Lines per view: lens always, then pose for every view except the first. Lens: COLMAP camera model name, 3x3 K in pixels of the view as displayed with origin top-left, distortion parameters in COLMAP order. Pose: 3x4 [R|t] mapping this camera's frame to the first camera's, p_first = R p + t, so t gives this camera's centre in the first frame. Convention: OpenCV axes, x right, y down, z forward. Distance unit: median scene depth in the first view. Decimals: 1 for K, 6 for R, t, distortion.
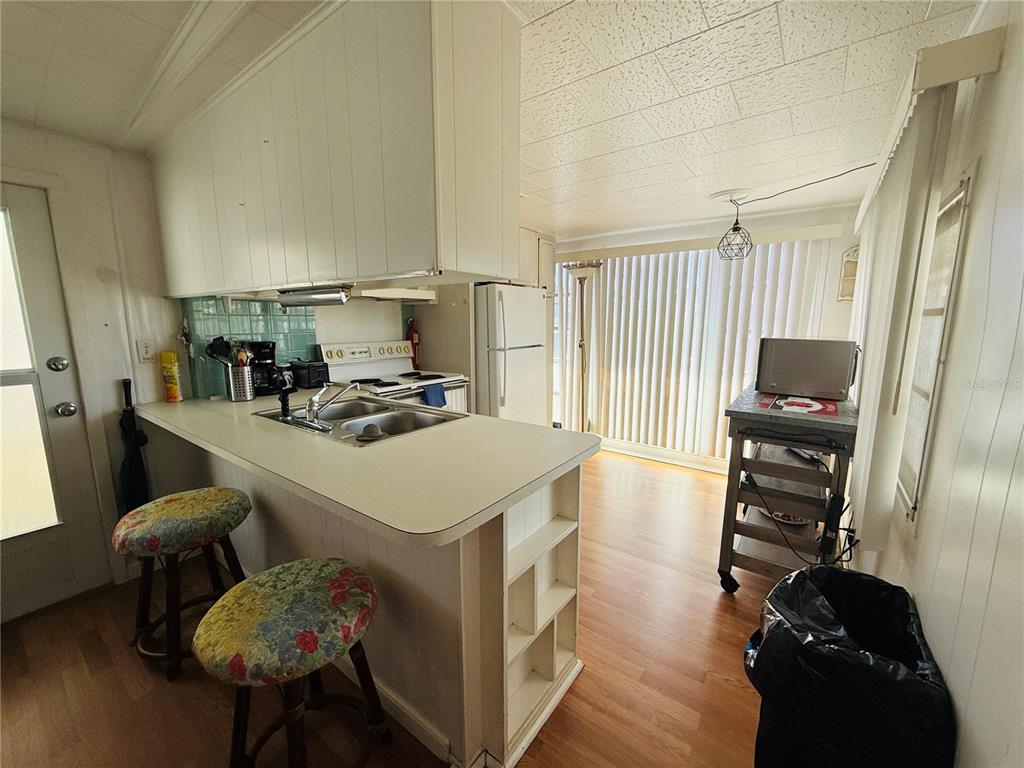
lens RADIAL K [[407.8, 0, 510.9], [0, 407.8, 385.4], [0, 0, 1]] dist [-0.001807, 0.000646]
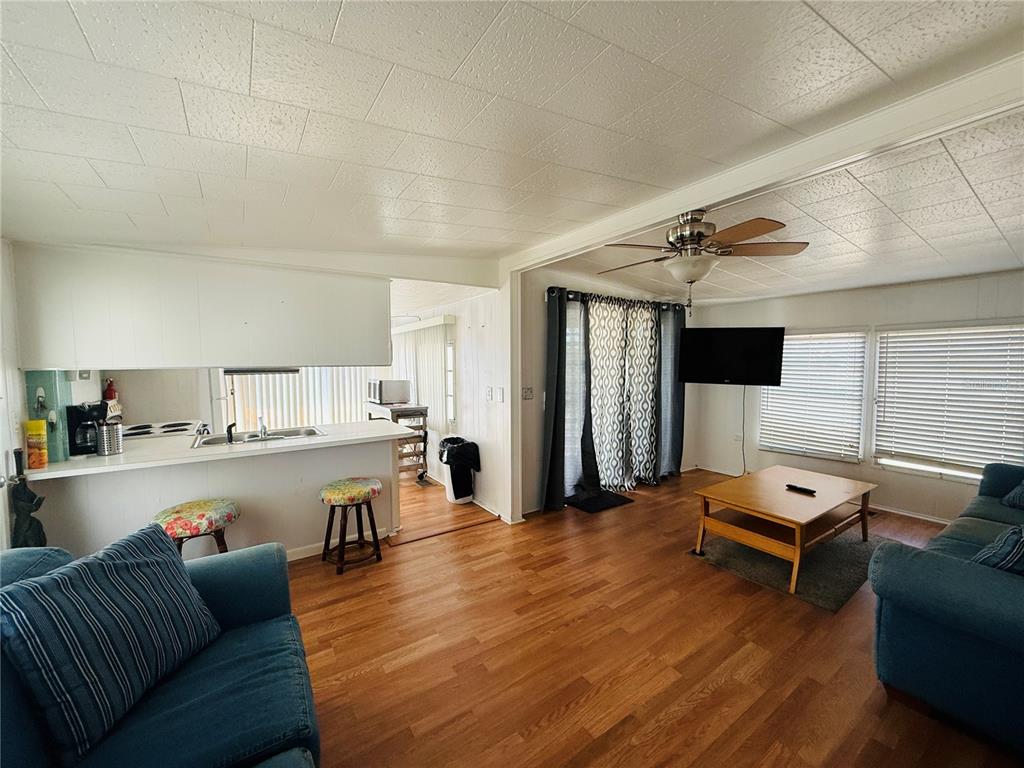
lens RADIAL K [[407.8, 0, 509.1], [0, 407.8, 383.6], [0, 0, 1]] dist [-0.001807, 0.000646]
pose [[0.341500, -0.055487, 0.938242, -1.382827], [0.155674, 0.987807, 0.001756, 0.012347], [-0.926900, 0.145460, 0.345974, -0.505208]]
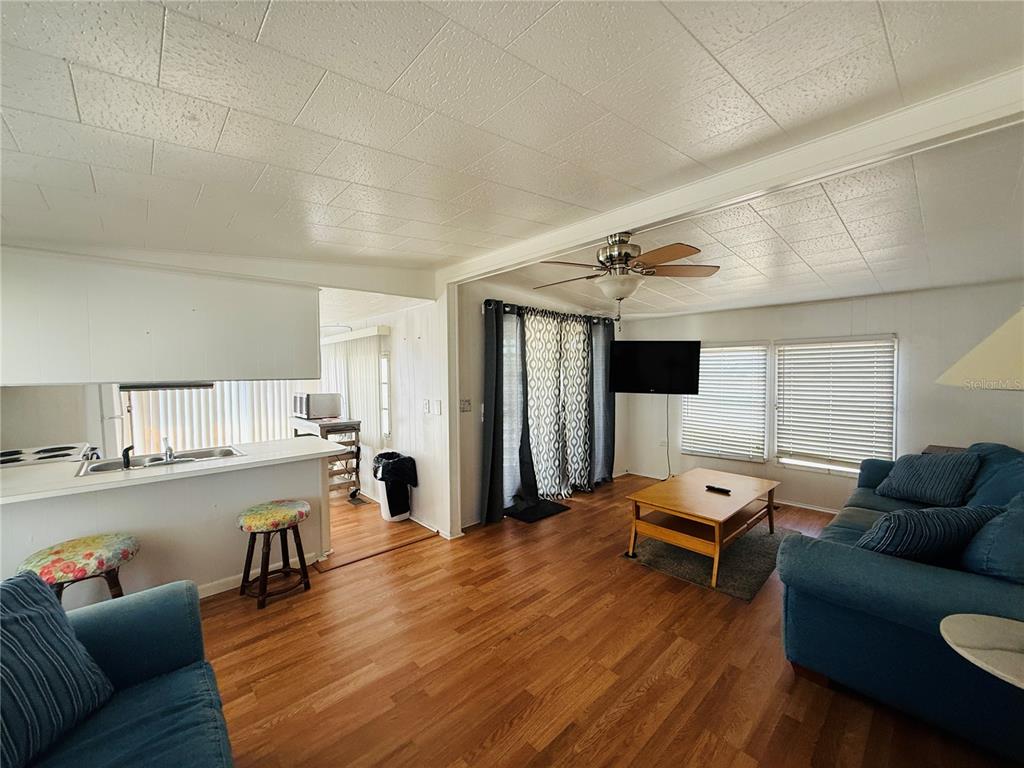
lens RADIAL K [[407.8, 0, 509.1], [0, 407.8, 383.7], [0, 0, 1]] dist [-0.001807, 0.000646]
pose [[0.191751, -0.034217, 0.980847, -1.383984], [0.166632, 0.986018, 0.001822, 0.004818], [-0.967195, 0.163091, 0.194772, -0.500771]]
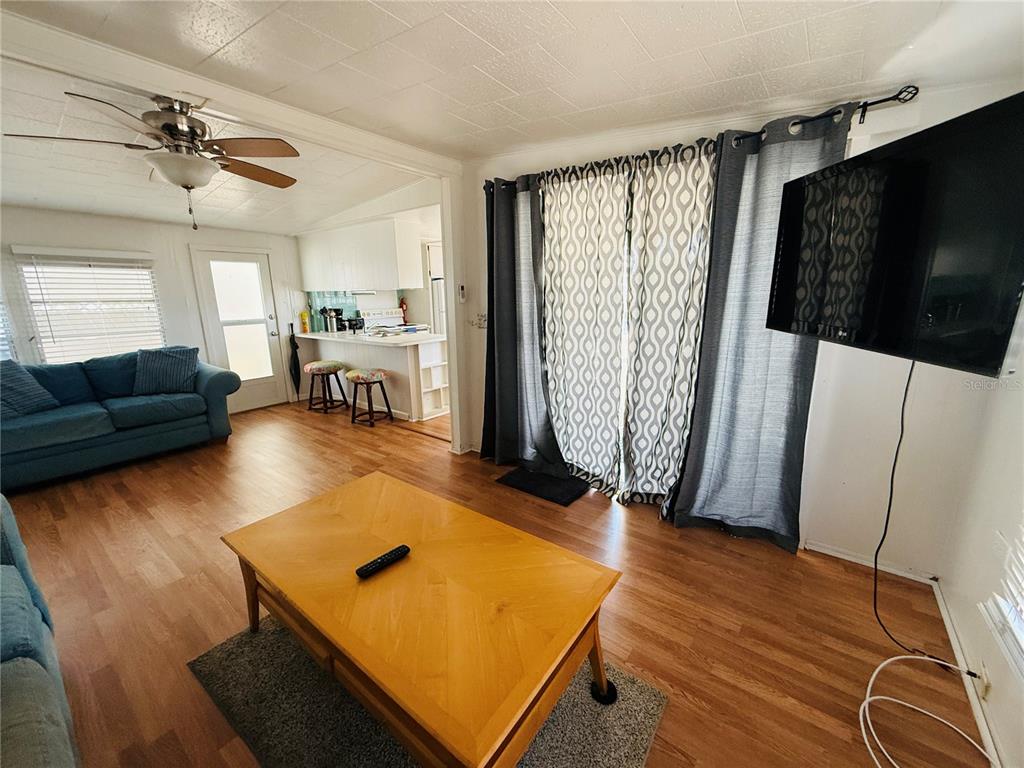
lens RADIAL K [[407.8, 0, 509.7], [0, 407.8, 384.3], [0, 0, 1]] dist [-0.001807, 0.000646]
pose [[0.999736, -0.010751, -0.020287, 0.482564], [0.012012, 0.997933, 0.063123, 0.215055], [0.019567, -0.063350, 0.997800, -1.522975]]
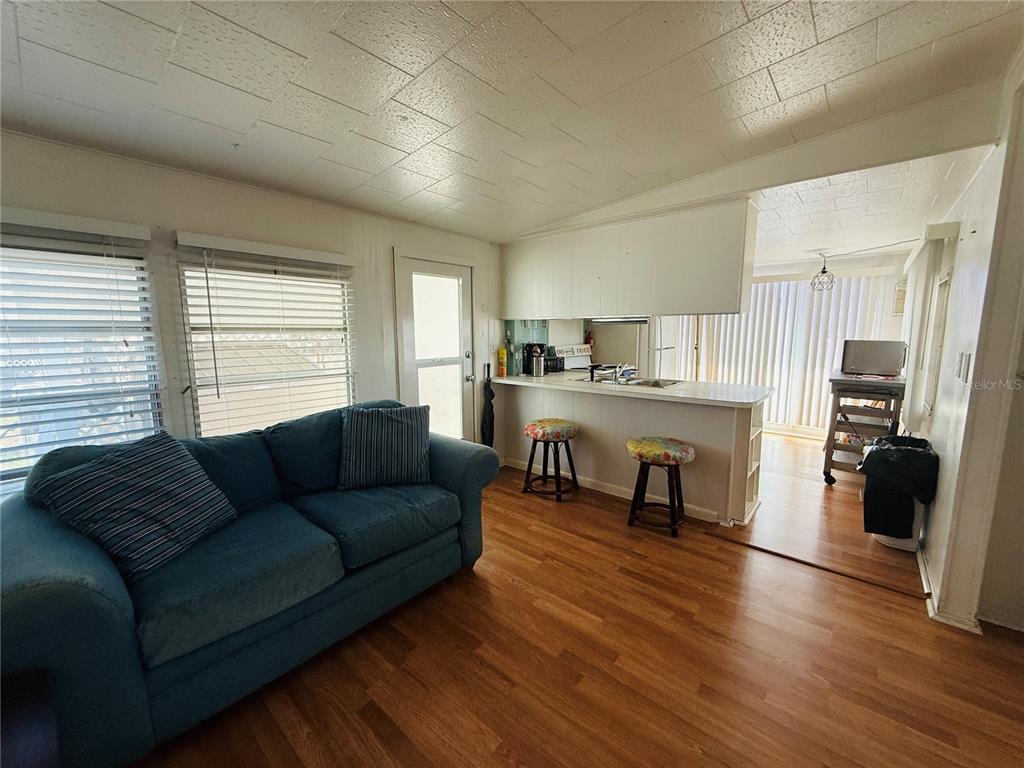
lens RADIAL K [[407.8, 0, 510.4], [0, 407.8, 383.6], [0, 0, 1]] dist [-0.001807, 0.000646]
pose [[0.997086, 0.002963, -0.076224, -0.654465], [-0.004924, 0.999661, -0.025557, 0.117303], [0.076122, 0.025858, 0.996763, -0.801687]]
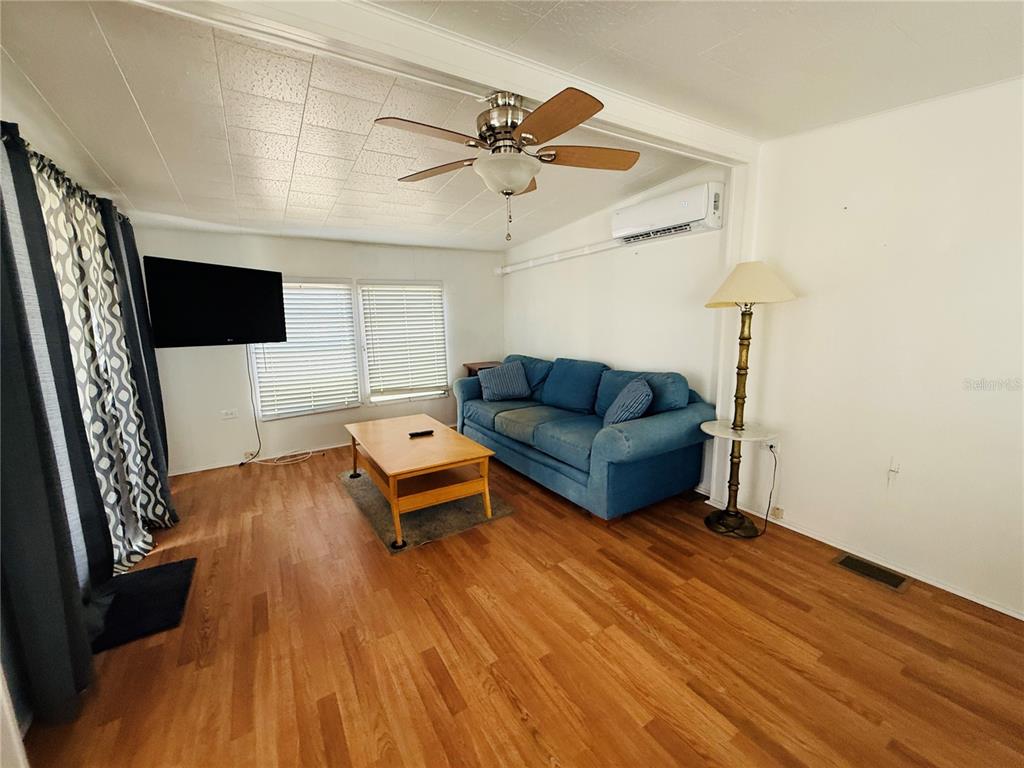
lens RADIAL K [[407.8, 0, 509.8], [0, 407.8, 385.2], [0, 0, 1]] dist [-0.001807, 0.000646]
pose [[-0.929010, -0.045866, 0.367200, -0.555005], [0.077785, 0.945916, 0.314947, -0.064935], [-0.361786, 0.321152, -0.875198, 0.207233]]
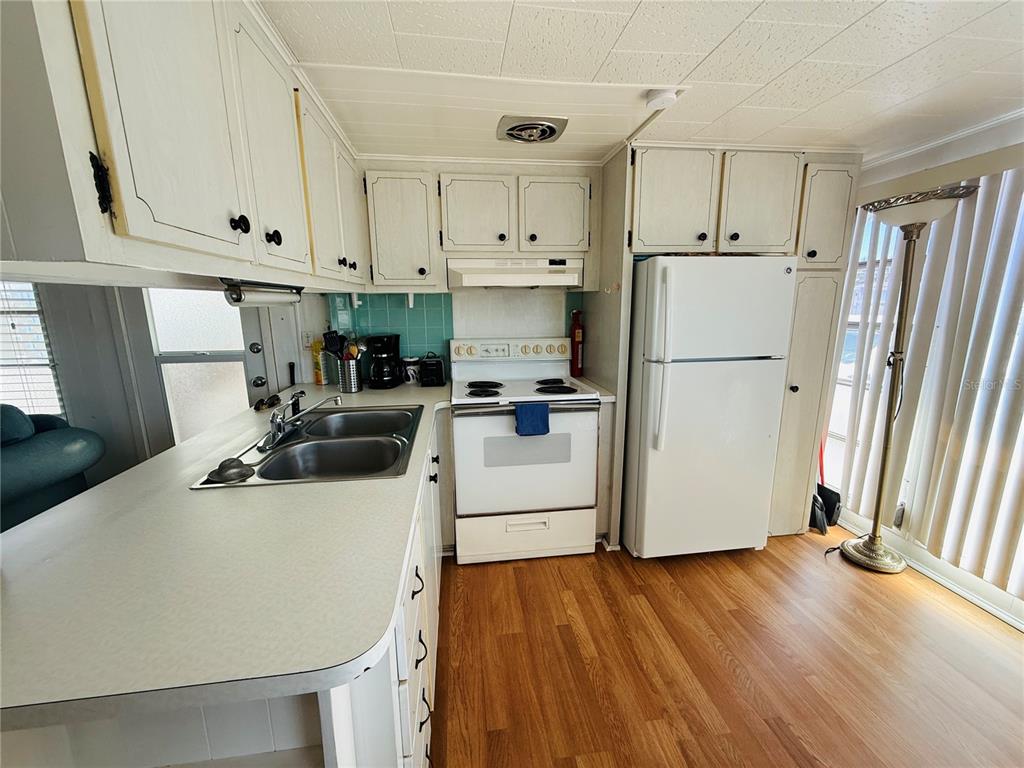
lens RADIAL K [[407.8, 0, 511.7], [0, 407.8, 385.8], [0, 0, 1]] dist [-0.001807, 0.000646]
pose [[0.695828, 0.133774, -0.705640, 0.380021], [-0.105254, 0.990886, 0.084060, -0.113059], [0.710454, 0.015780, 0.703566, 0.564853]]
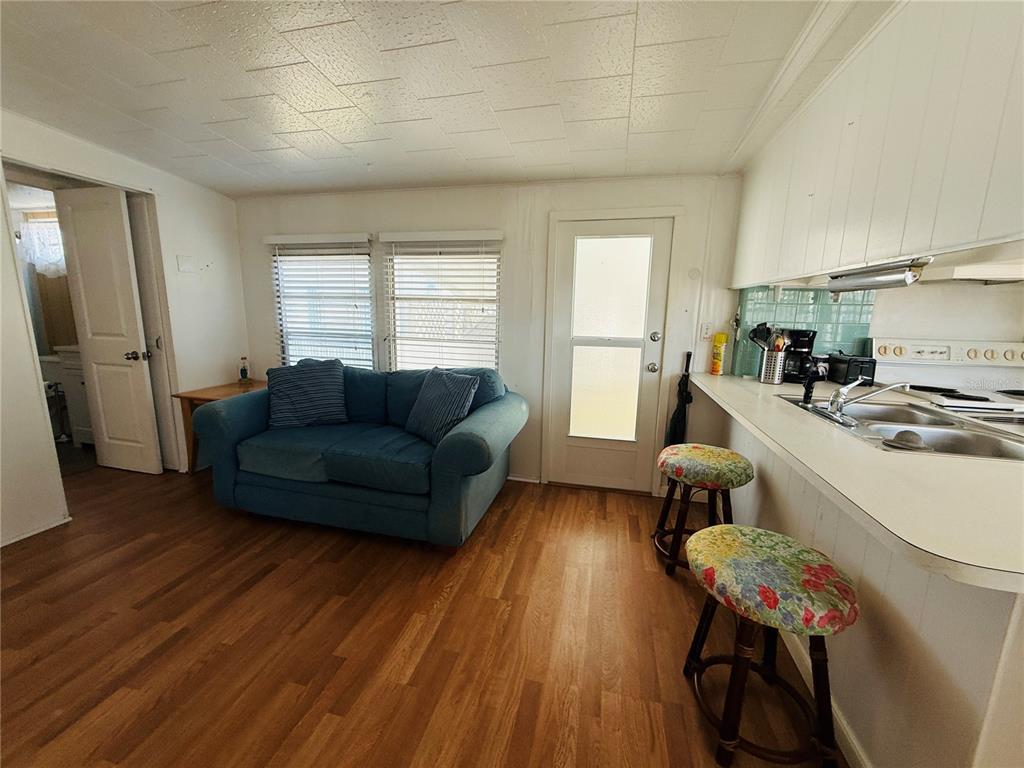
lens RADIAL K [[407.8, 0, 508.9], [0, 407.8, 385.0], [0, 0, 1]] dist [-0.001807, 0.000646]
pose [[0.379707, 0.173202, -0.908748, 0.056408], [-0.162287, 0.979555, 0.118888, 0.025879], [0.910761, 0.102335, 0.400052, -0.054552]]
